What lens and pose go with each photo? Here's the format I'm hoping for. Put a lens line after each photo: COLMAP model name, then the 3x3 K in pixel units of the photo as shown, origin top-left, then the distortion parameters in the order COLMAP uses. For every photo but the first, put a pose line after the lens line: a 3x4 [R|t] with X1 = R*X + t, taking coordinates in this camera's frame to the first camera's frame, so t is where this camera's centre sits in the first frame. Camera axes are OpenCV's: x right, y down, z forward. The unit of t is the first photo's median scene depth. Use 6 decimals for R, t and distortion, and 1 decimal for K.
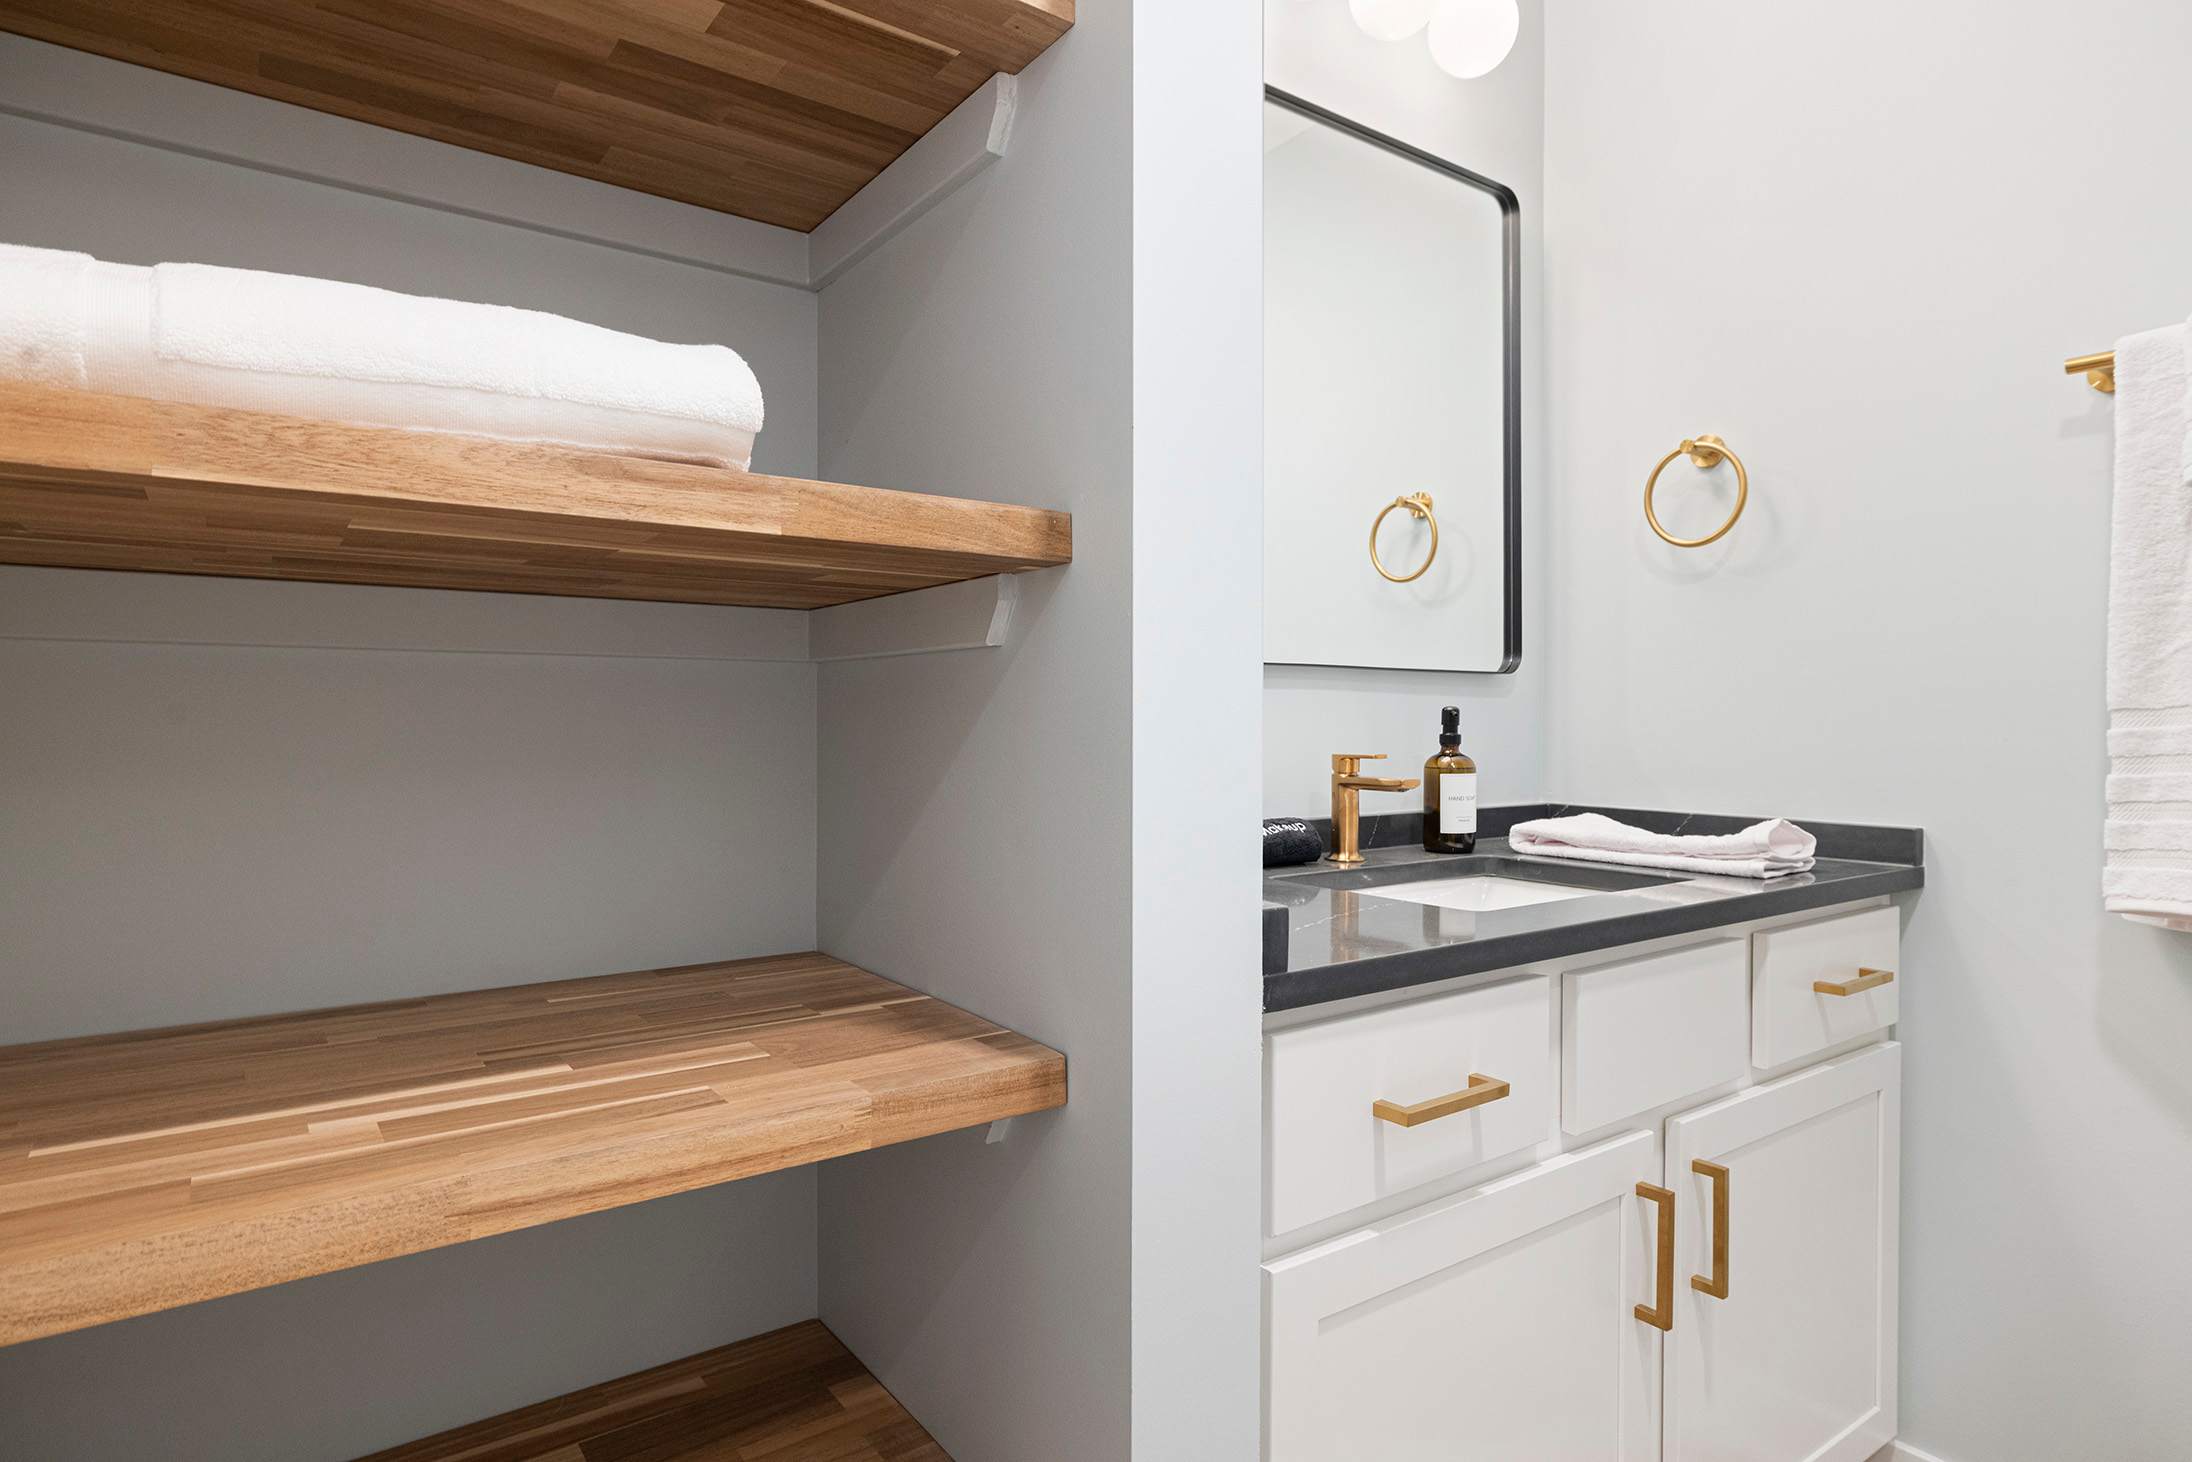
lens RADIAL K [[1190.6, 0, 1097.4], [0, 1190.6, 726.8], [0, 0, 1]] dist [-0.002056, 0.000415]
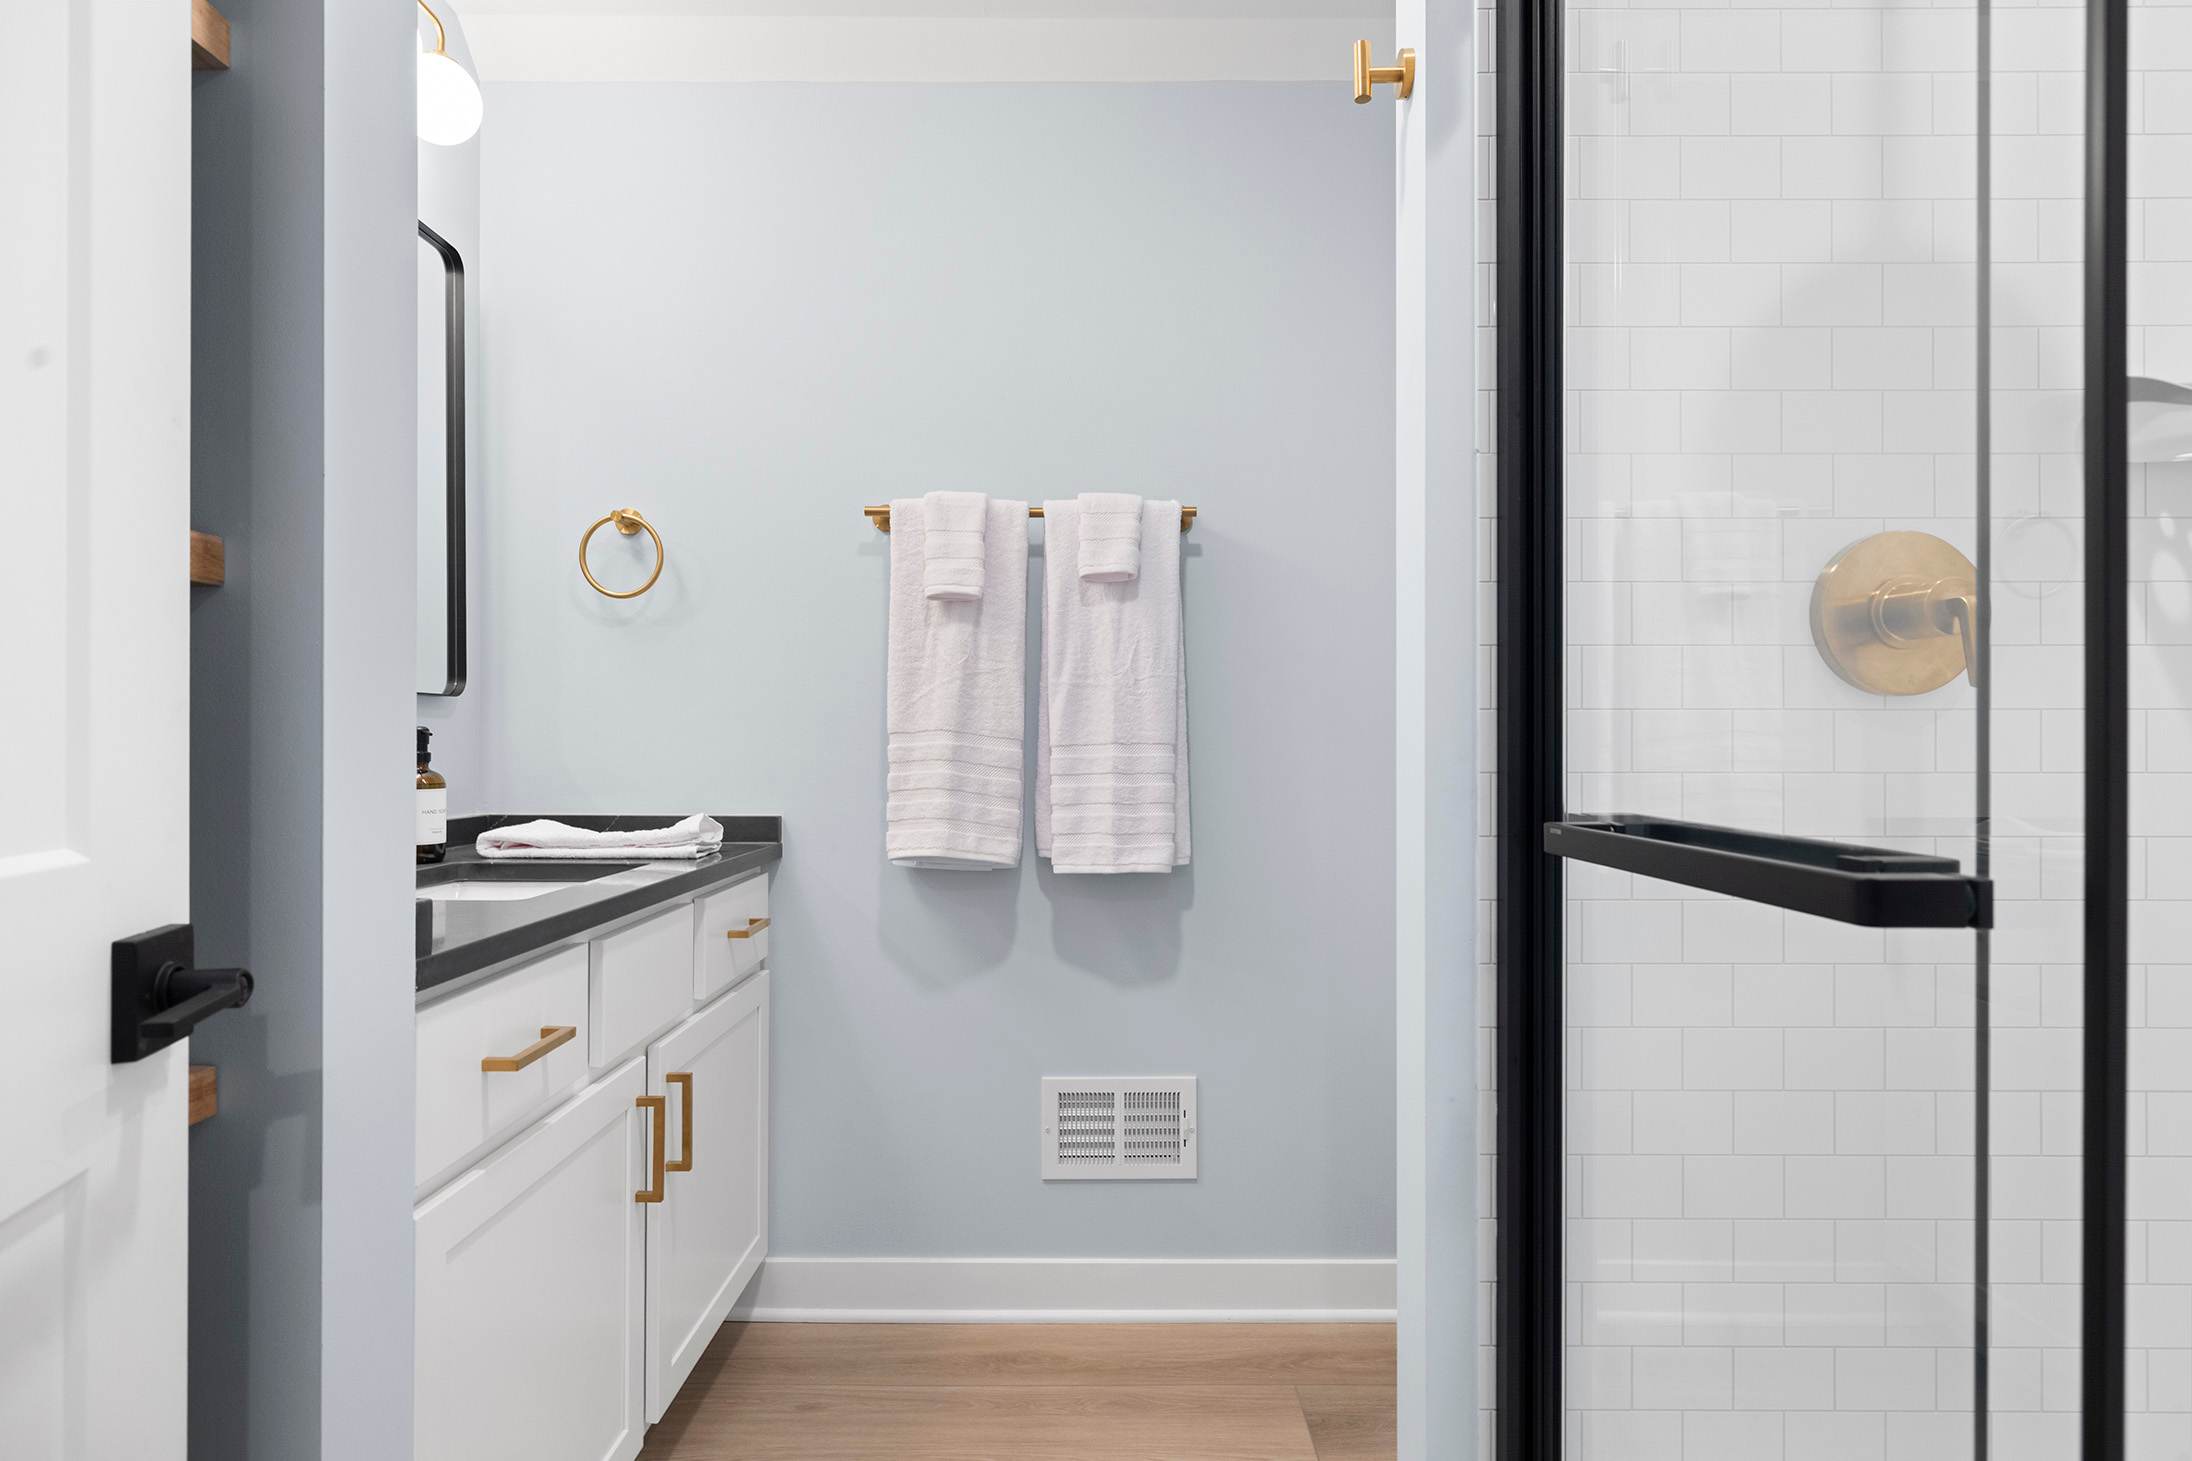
lens RADIAL K [[1190.6, 0, 1096.8], [0, 1190.6, 731.9], [0, 0, 1]] dist [-0.002056, 0.000415]
pose [[0.576259, 0.005159, 0.817251, -0.271877], [0.004928, 0.999940, -0.009788, 0.001428], [-0.817252, 0.009668, 0.576199, -0.134422]]
